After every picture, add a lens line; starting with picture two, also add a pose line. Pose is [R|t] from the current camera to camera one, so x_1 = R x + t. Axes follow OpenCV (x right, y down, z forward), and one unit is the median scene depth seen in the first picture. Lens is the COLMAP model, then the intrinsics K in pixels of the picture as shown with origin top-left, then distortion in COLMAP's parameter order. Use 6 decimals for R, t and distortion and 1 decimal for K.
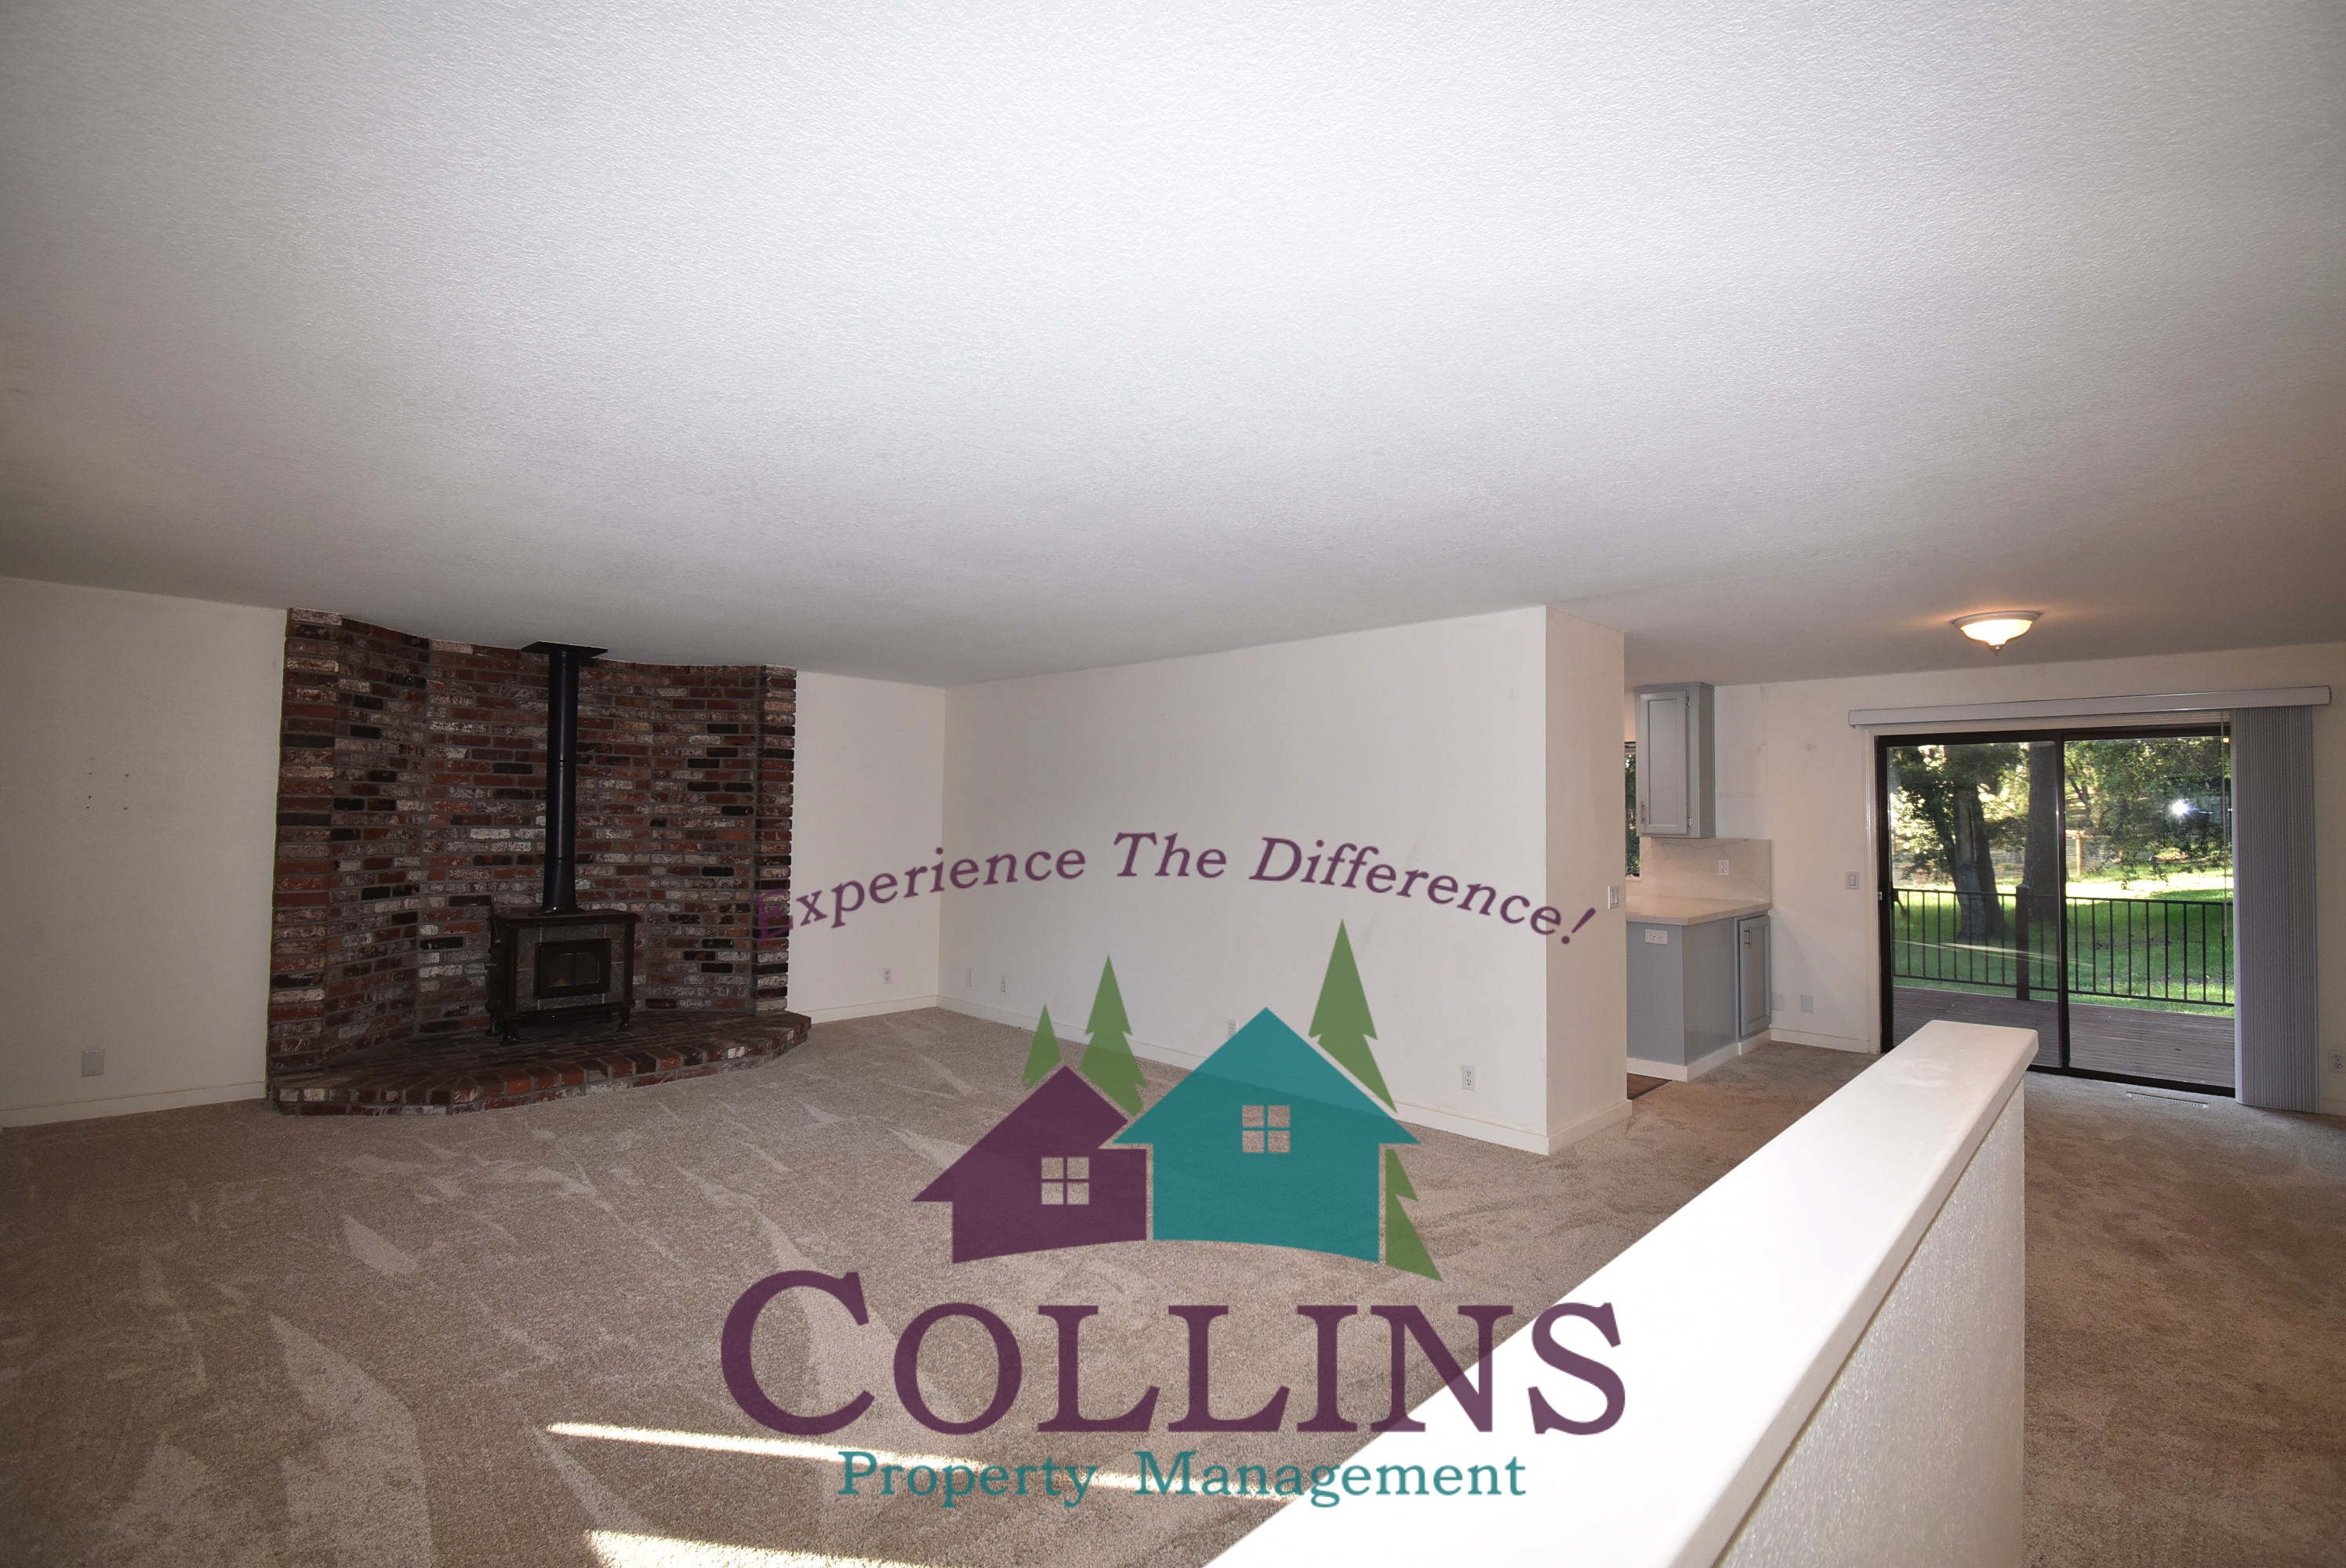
lens RADIAL K [[1073.0, 0, 1169.1], [0, 1073.0, 773.2], [0, 0, 1]] dist [-0.019699, -0.001245]
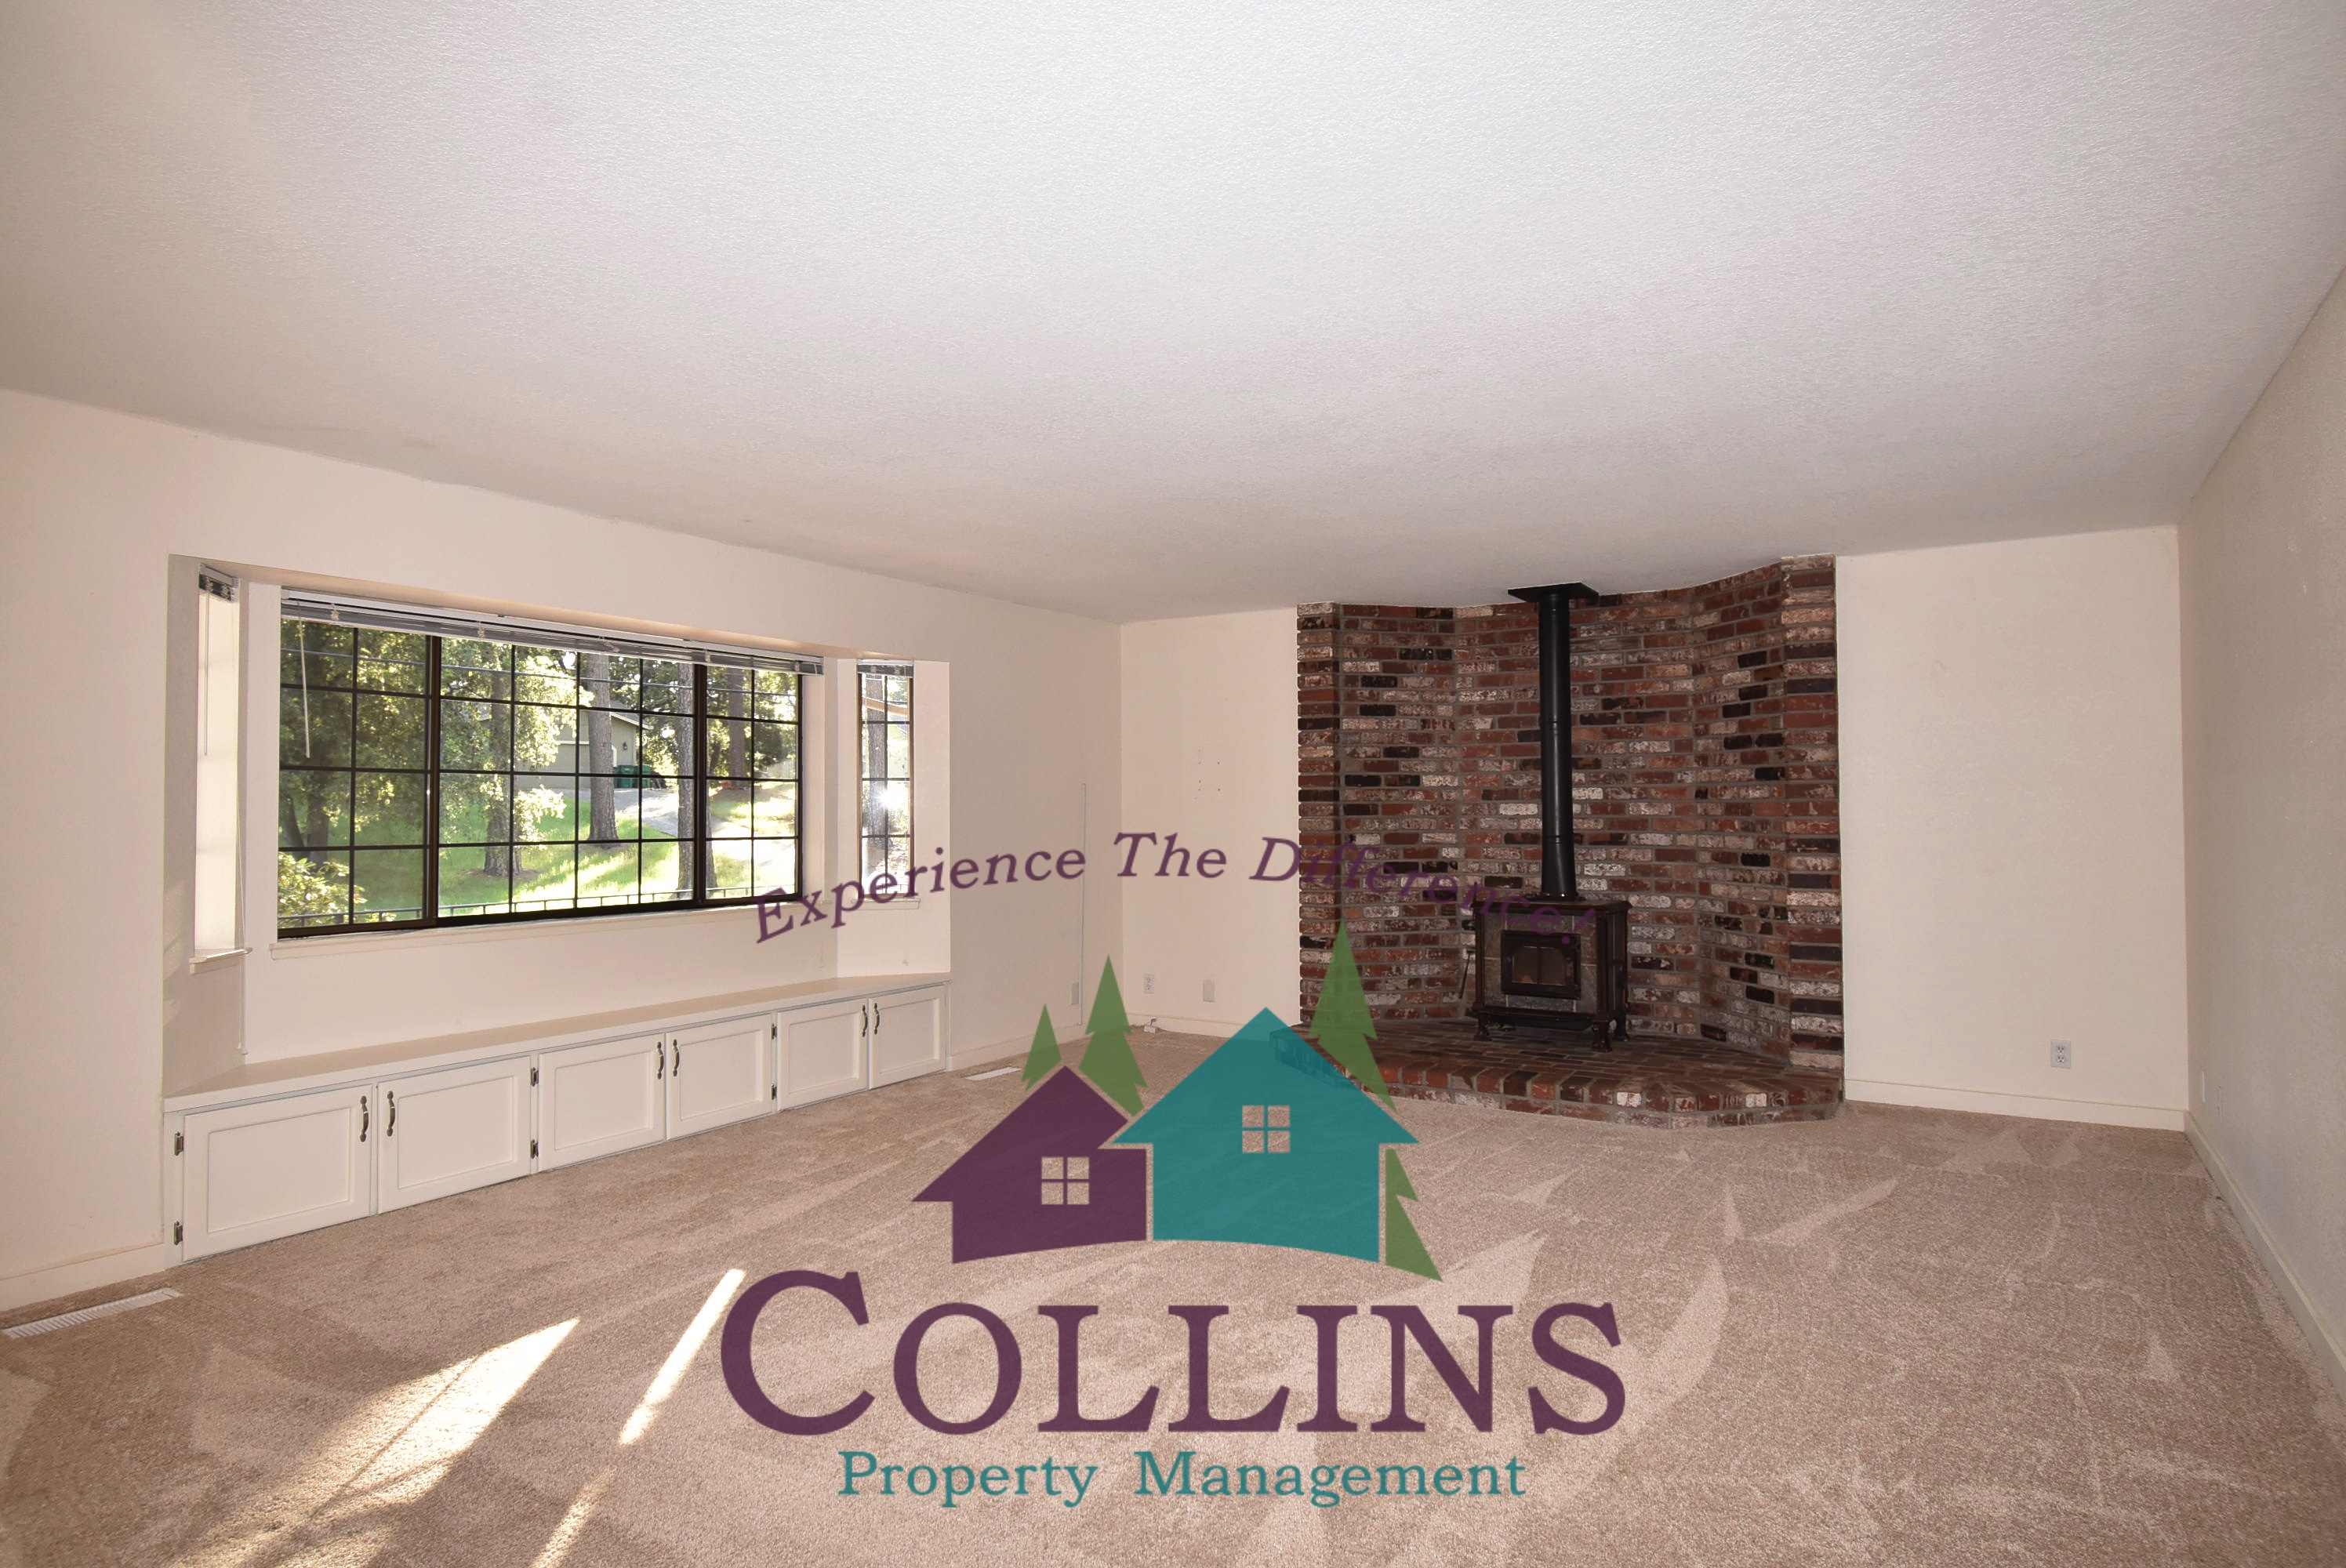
lens RADIAL K [[1323.1, 0, 1161.2], [0, 1323.1, 784.5], [0, 0, 1]] dist [0.018650, 0.000295]
pose [[0.194253, -0.033094, -0.980393, 0.416152], [0.049183, 0.998502, -0.023961, 0.048688], [0.979718, -0.043564, 0.195590, 0.490714]]
